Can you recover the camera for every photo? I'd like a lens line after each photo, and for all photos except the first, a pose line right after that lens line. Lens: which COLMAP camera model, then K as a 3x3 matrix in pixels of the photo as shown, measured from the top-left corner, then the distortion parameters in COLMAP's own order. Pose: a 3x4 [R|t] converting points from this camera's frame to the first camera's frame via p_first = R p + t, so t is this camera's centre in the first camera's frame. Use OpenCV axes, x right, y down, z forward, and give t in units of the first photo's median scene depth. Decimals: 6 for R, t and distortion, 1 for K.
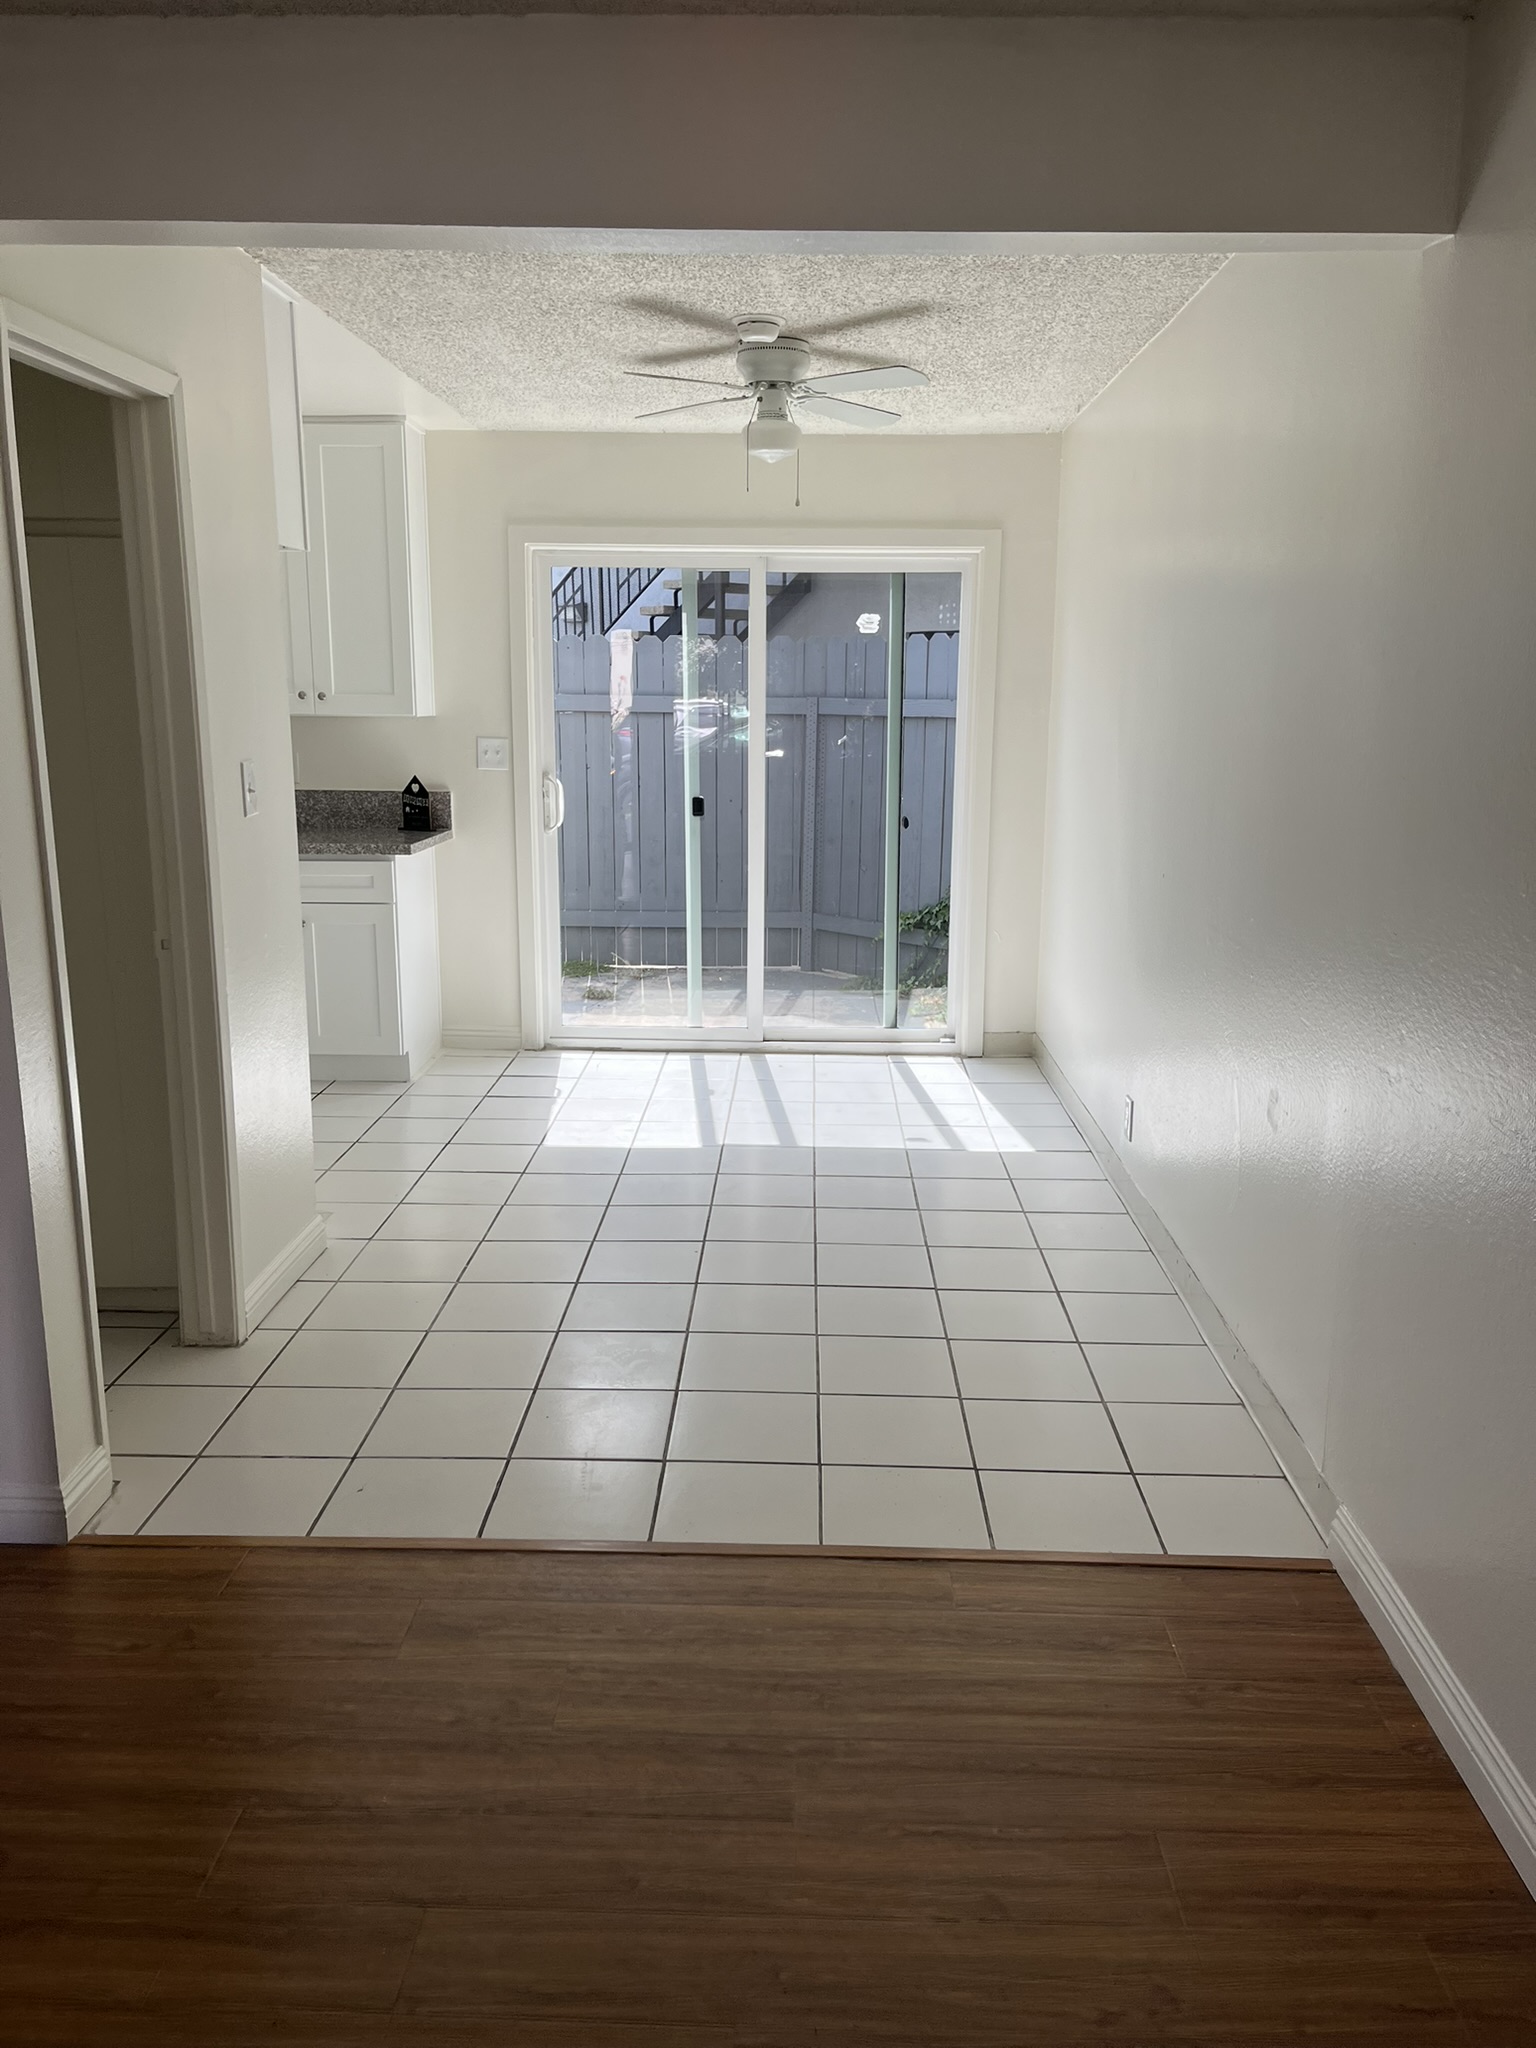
lens RADIAL K [[1542.1, 0, 759.5], [0, 1542.1, 1030.5], [0, 0, 1]] dist [0.069912, -0.091177]
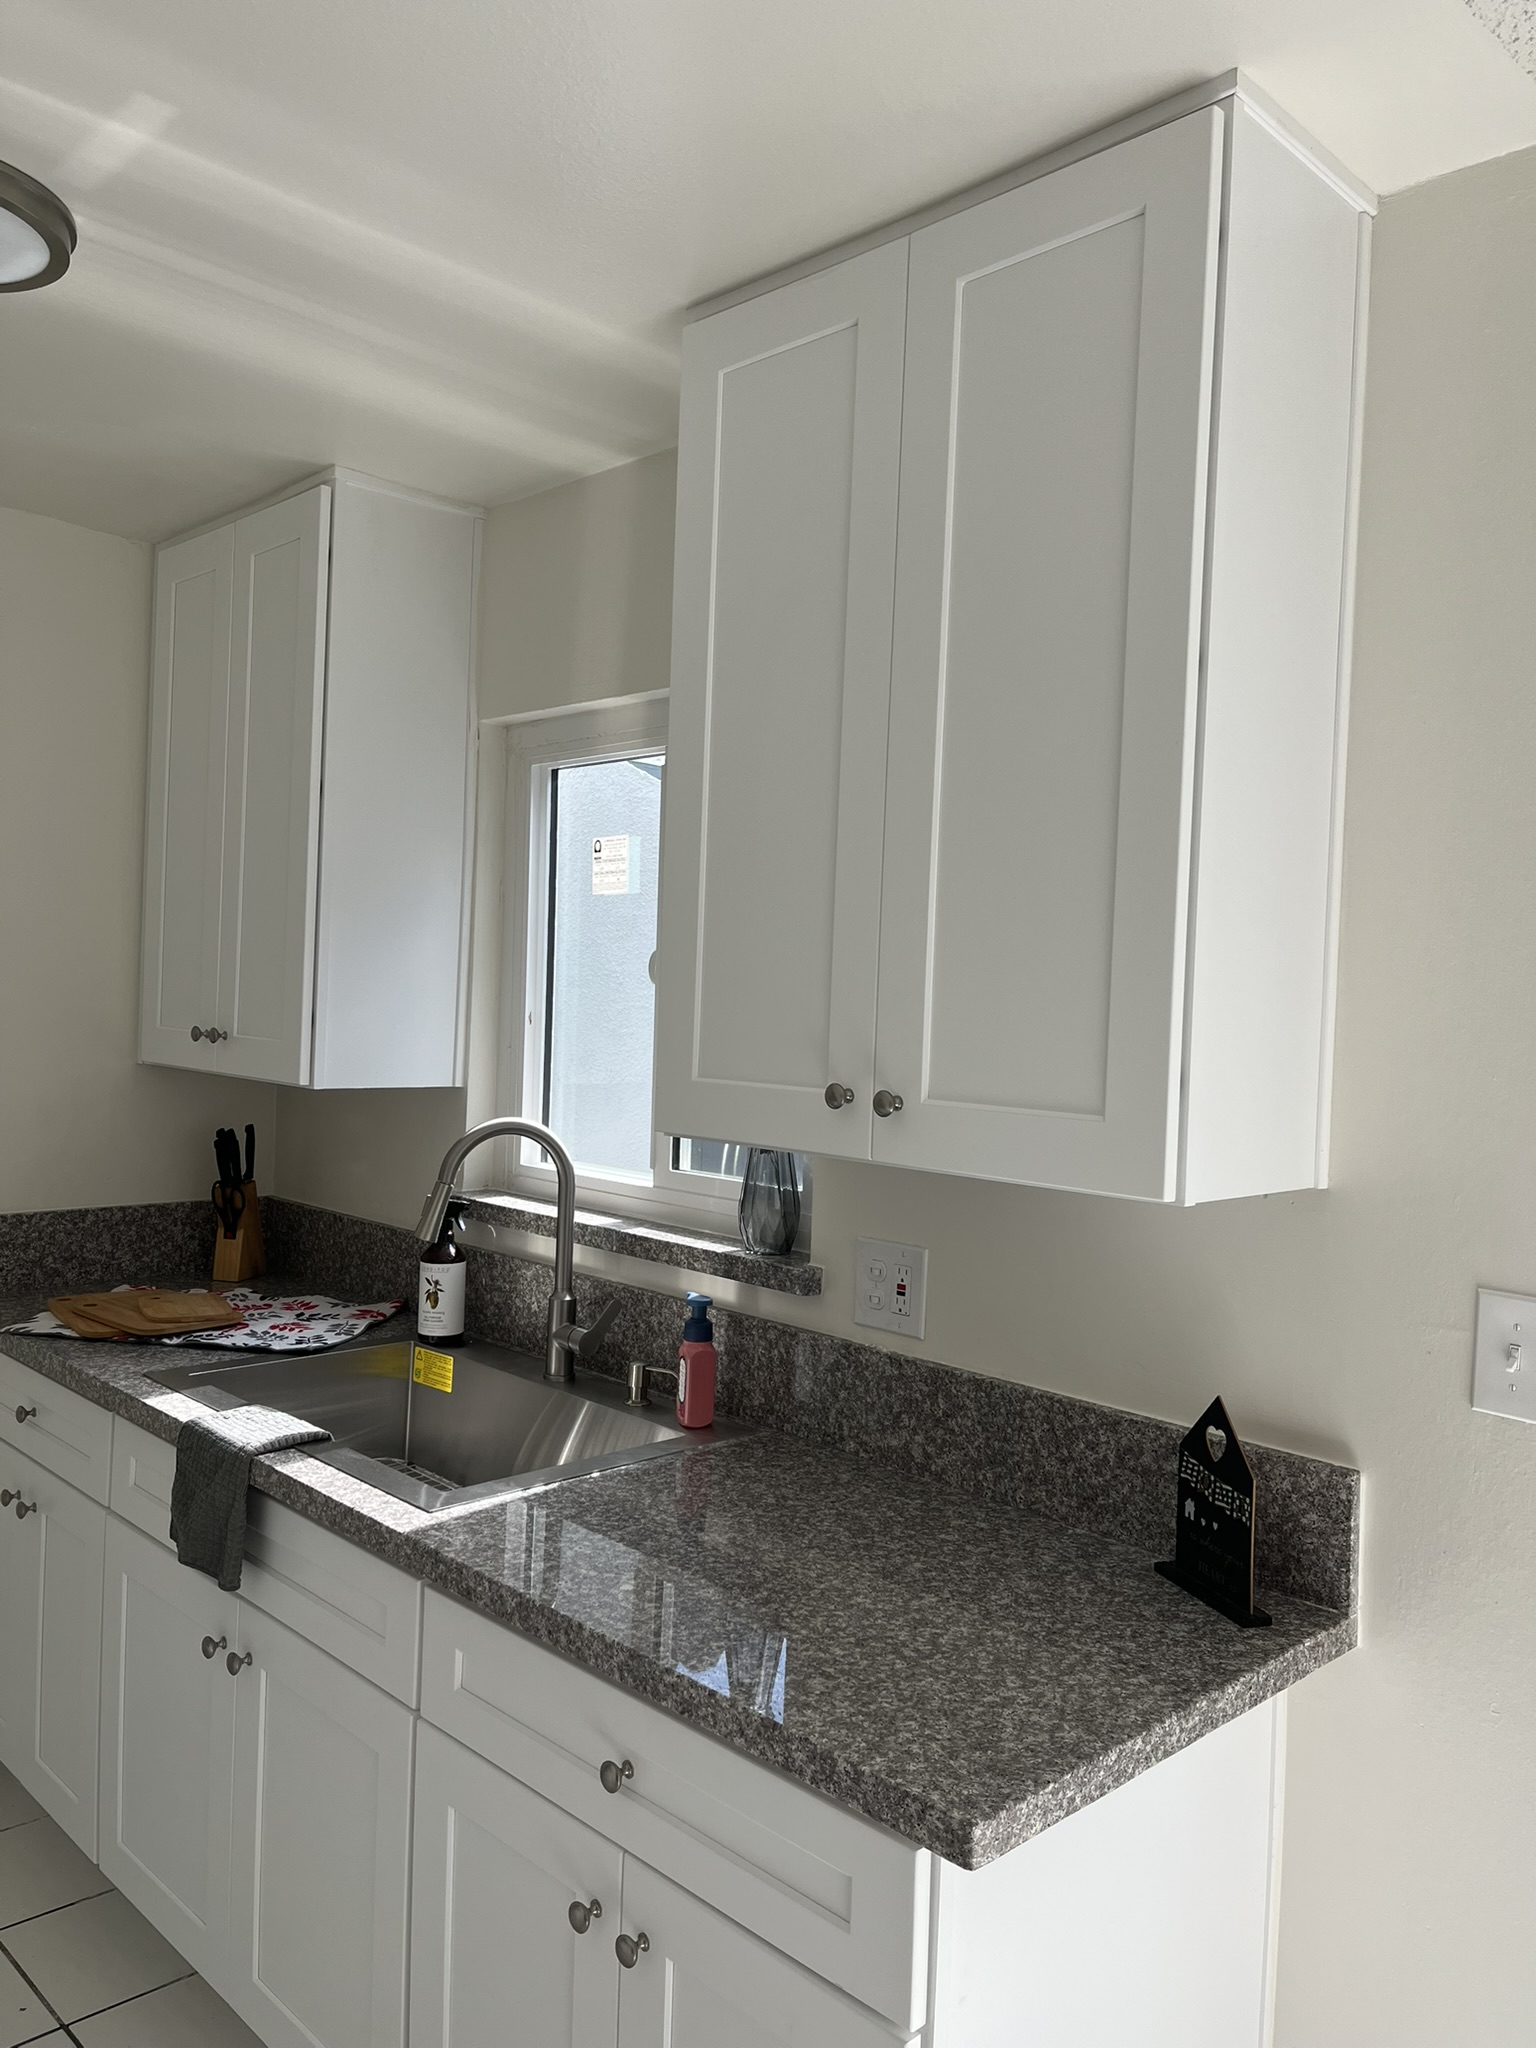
lens RADIAL K [[1542.1, 0, 763.0], [0, 1542.1, 1035.2], [0, 0, 1]] dist [0.069912, -0.091177]
pose [[0.724856, 0.026526, -0.688389, -0.092751], [-0.177854, 0.972589, -0.149799, -0.169866], [0.665546, 0.231015, 0.709705, 0.731636]]
